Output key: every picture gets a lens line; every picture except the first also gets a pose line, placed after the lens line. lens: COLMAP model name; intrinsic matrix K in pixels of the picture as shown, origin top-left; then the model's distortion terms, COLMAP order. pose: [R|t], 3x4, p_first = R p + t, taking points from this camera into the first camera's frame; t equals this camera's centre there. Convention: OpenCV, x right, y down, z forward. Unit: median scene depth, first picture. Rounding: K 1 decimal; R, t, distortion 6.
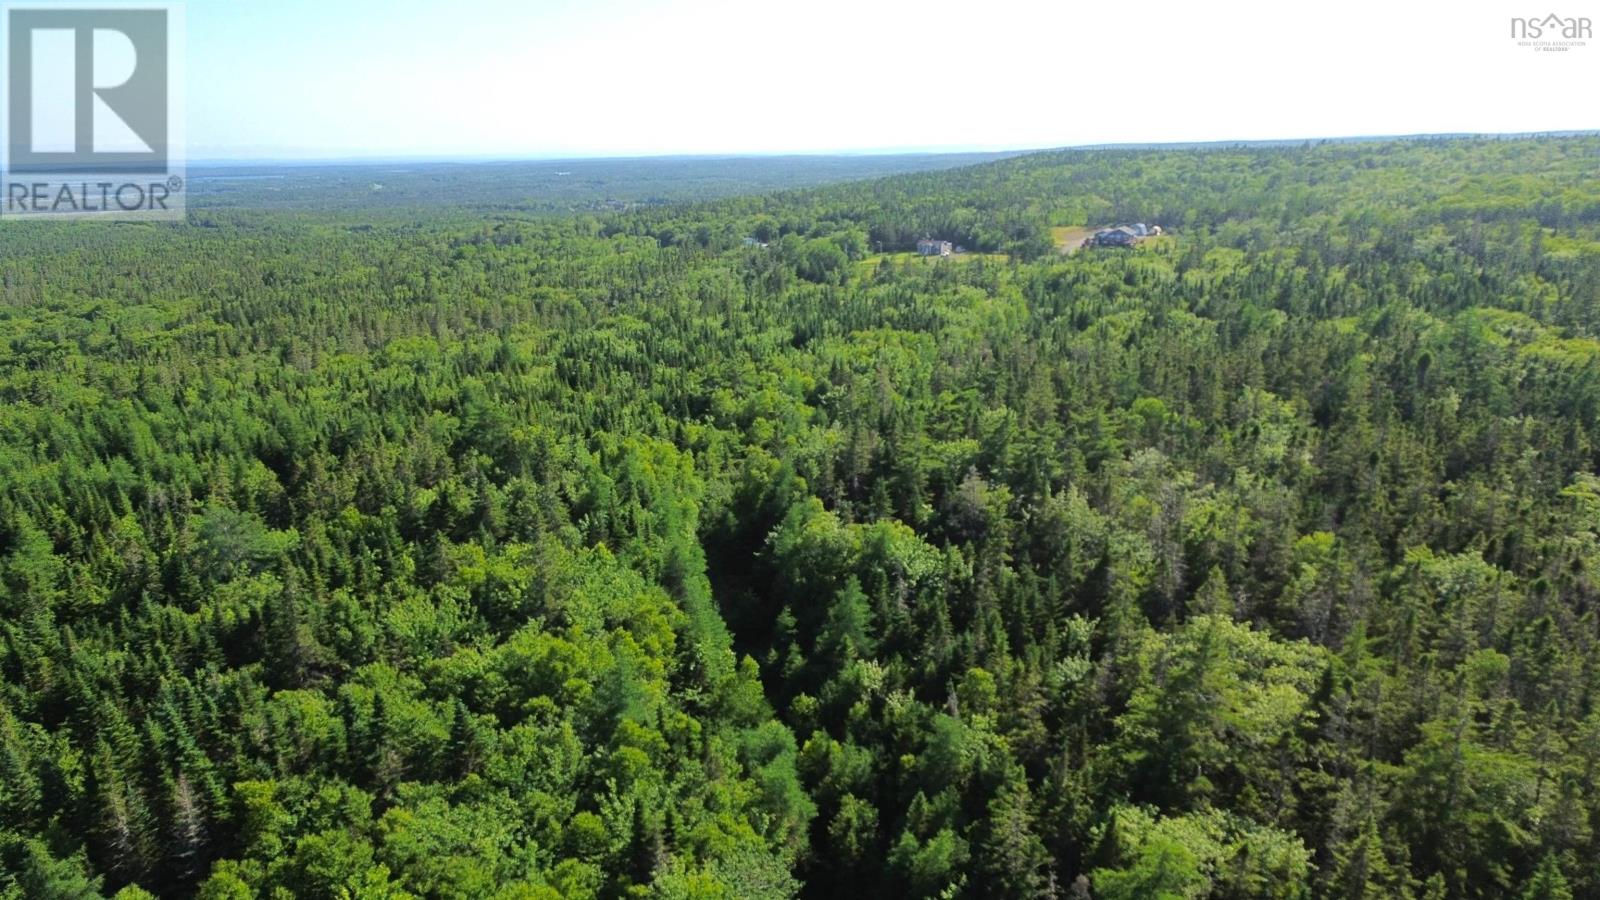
lens RADIAL K [[1121.4, 0, 792.8], [0, 1121.4, 461.9], [0, 0, 1]] dist [0.084965, -0.076215]
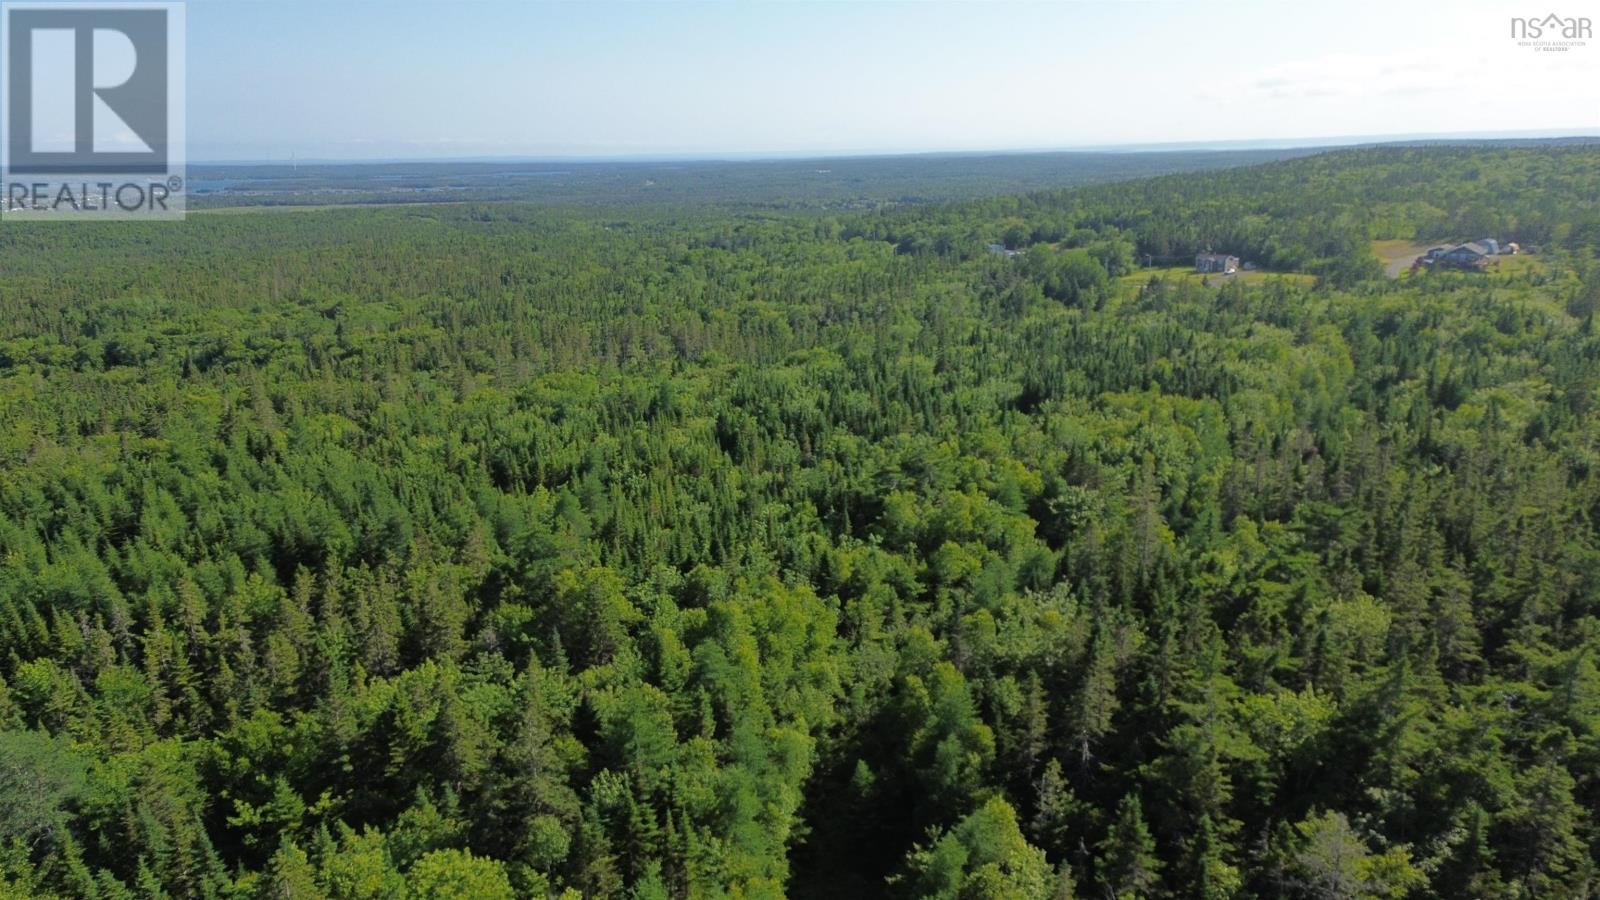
lens RADIAL K [[1121.4, 0, 791.6], [0, 1121.4, 447.9], [0, 0, 1]] dist [0.084965, -0.076215]
pose [[0.974836, 0.061369, -0.214311, 0.011735], [-0.063389, 0.997986, -0.002561, -0.053623], [0.213722, 0.016081, 0.976762, 0.188780]]
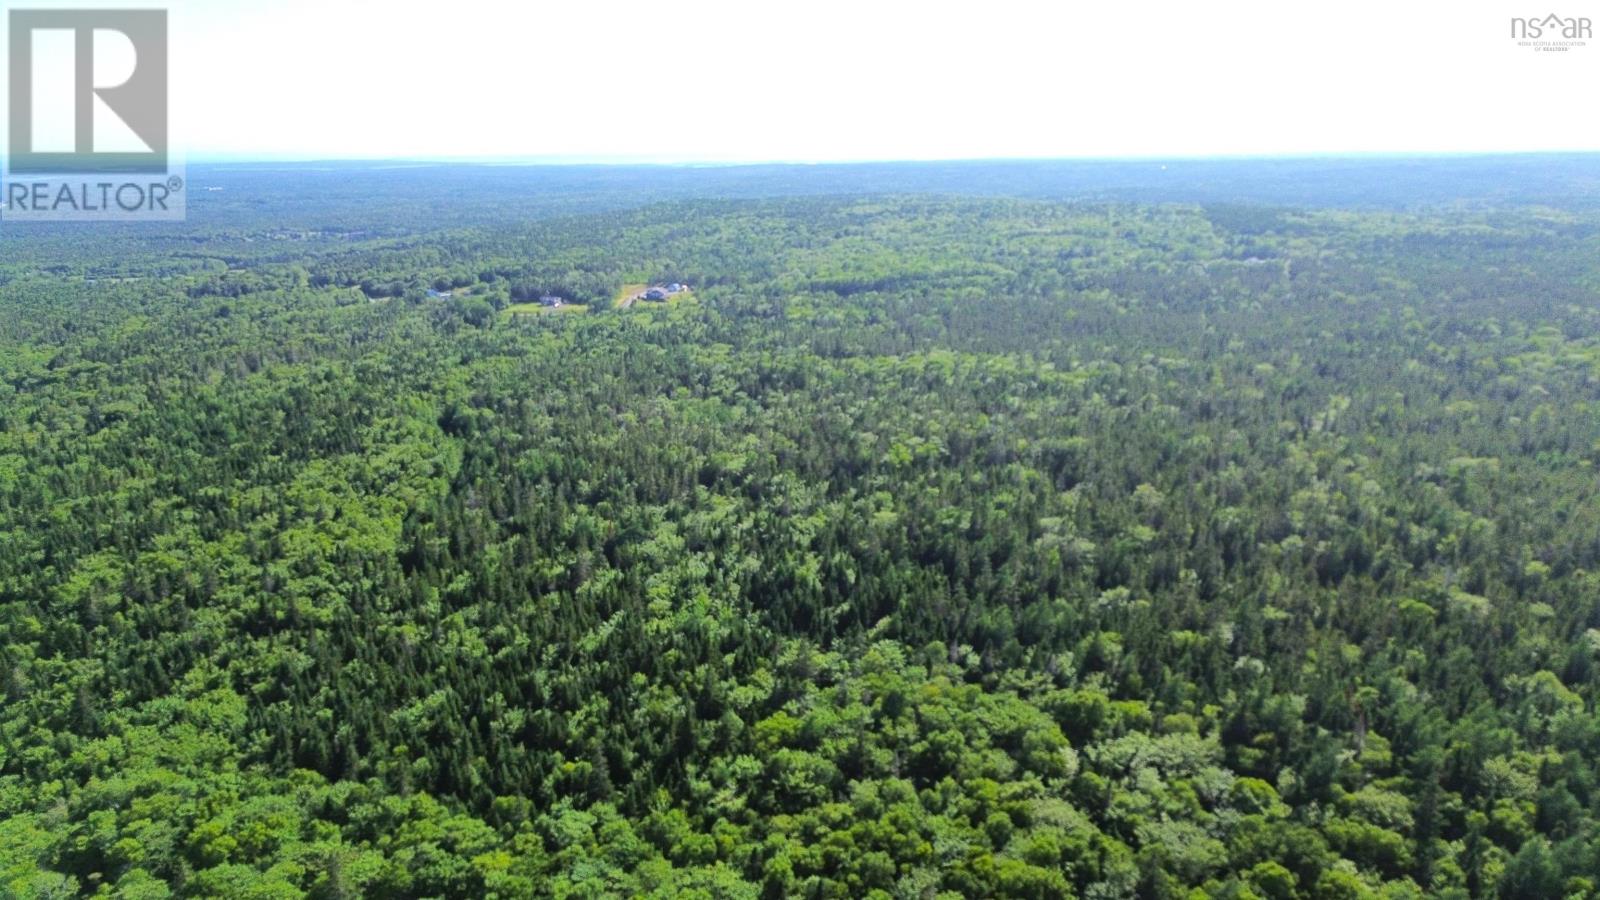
lens RADIAL K [[1121.4, 0, 803.2], [0, 1121.4, 452.0], [0, 0, 1]] dist [0.084965, -0.076215]
pose [[0.960162, -0.058601, 0.273230, 0.026376], [0.062284, 0.998047, -0.004818, 0.117269], [-0.272414, 0.021644, 0.961937, -1.264549]]
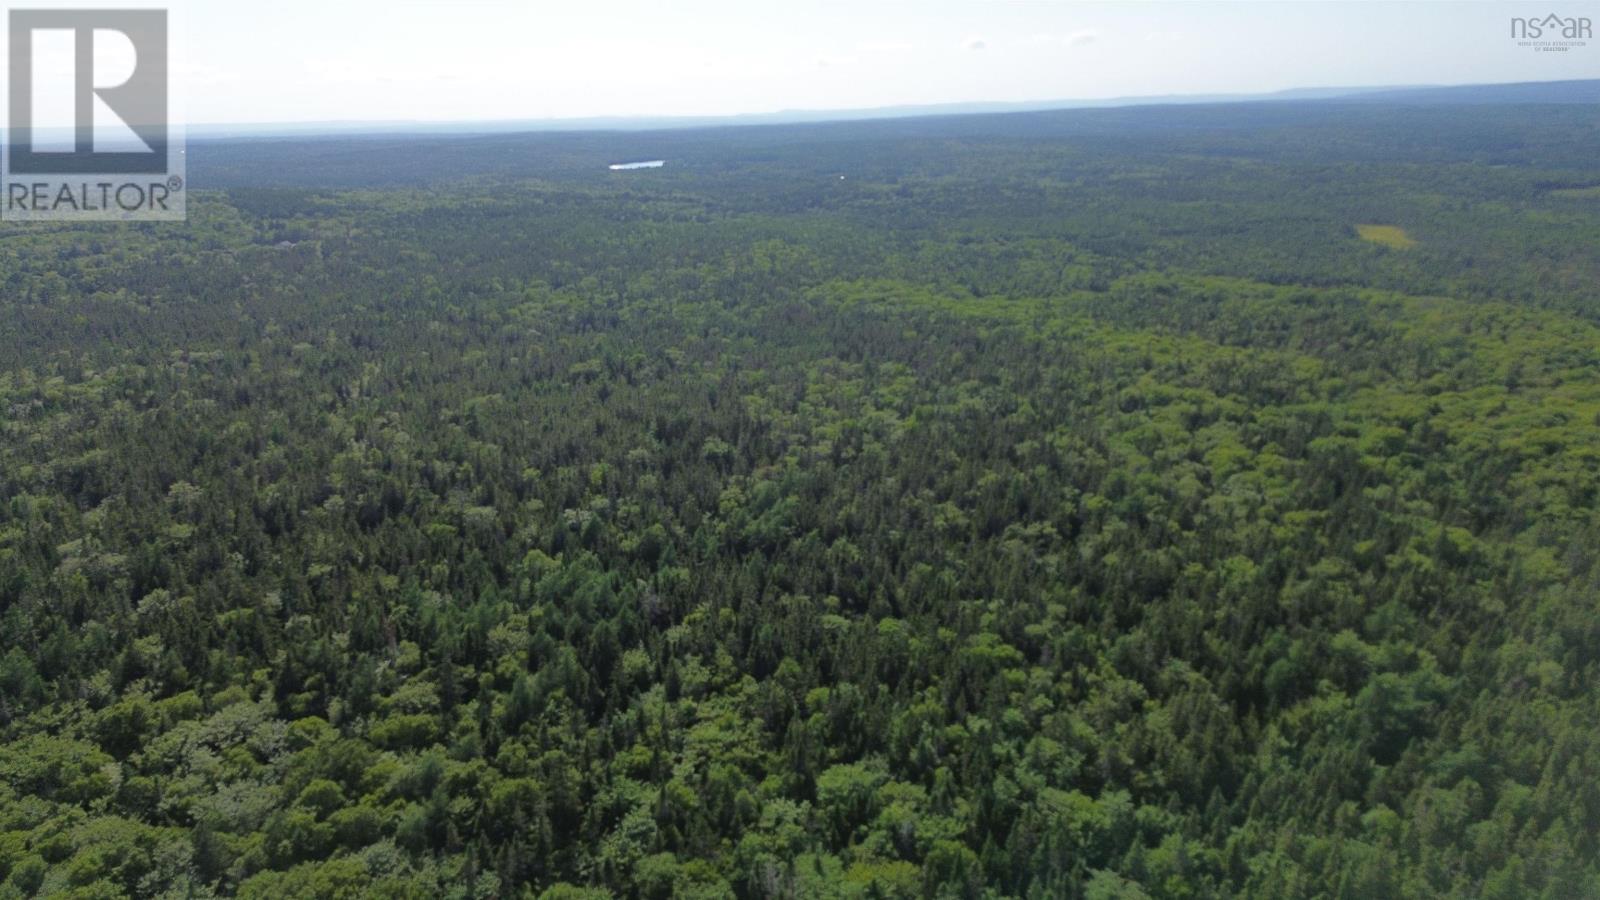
lens RADIAL K [[1121.4, 0, 794.2], [0, 1121.4, 447.9], [0, 0, 1]] dist [0.084965, -0.076215]
pose [[0.492392, -0.240343, 0.836532, 0.040381], [0.251129, 0.959473, 0.127848, 0.141047], [-0.833357, 0.147126, 0.532794, -1.351617]]
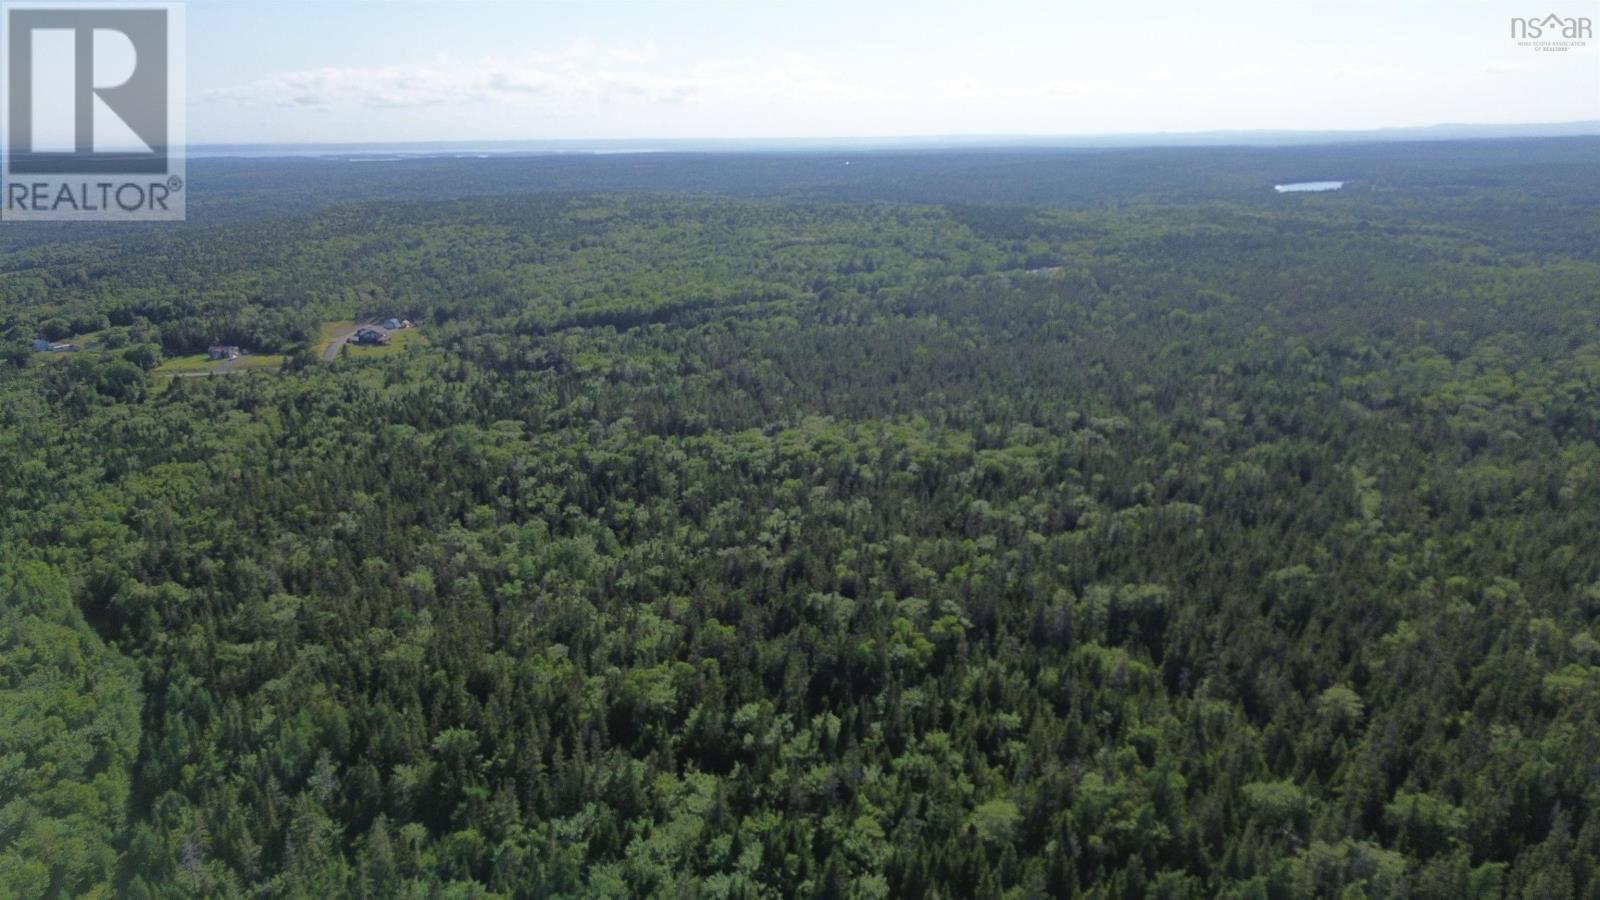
lens RADIAL K [[1121.4, 0, 805.8], [0, 1121.4, 449.2], [0, 0, 1]] dist [0.084965, -0.076215]
pose [[0.845817, -0.128413, 0.517787, 0.002442], [0.134716, 0.990554, 0.025600, -0.045832], [-0.516183, 0.048101, 0.855126, -0.762309]]
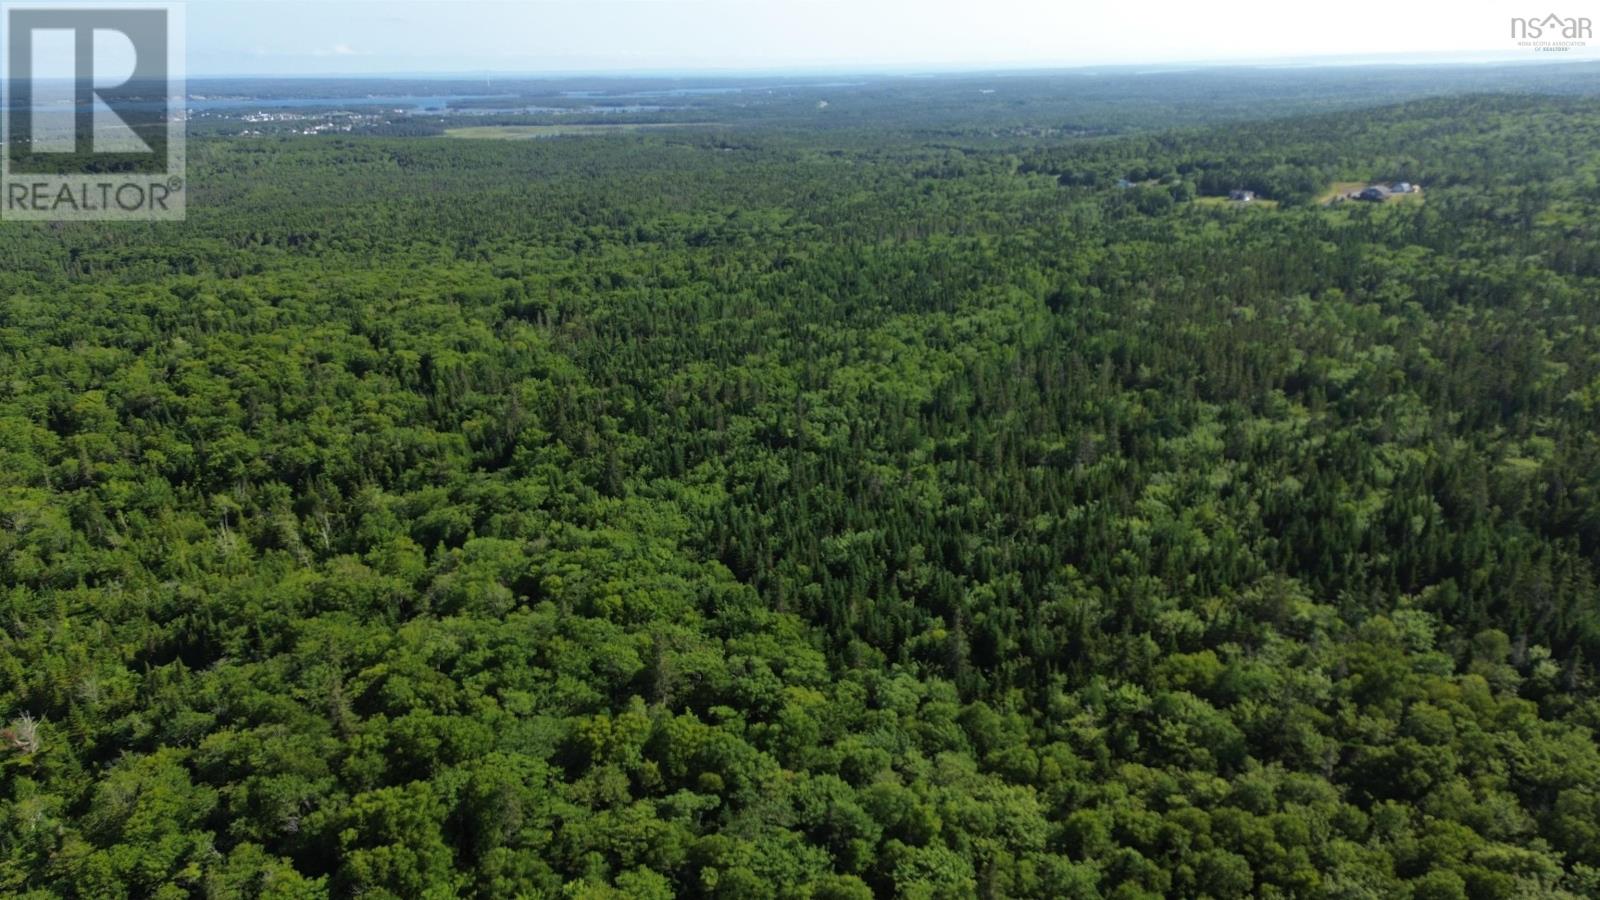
lens RADIAL K [[1121.4, 0, 795.4], [0, 1121.4, 445.4], [0, 0, 1]] dist [0.084965, -0.076215]
pose [[0.938752, 0.118356, -0.323629, 0.172004], [-0.098490, 0.992143, 0.077151, 0.152480], [0.330218, -0.040552, 0.943033, -1.164723]]
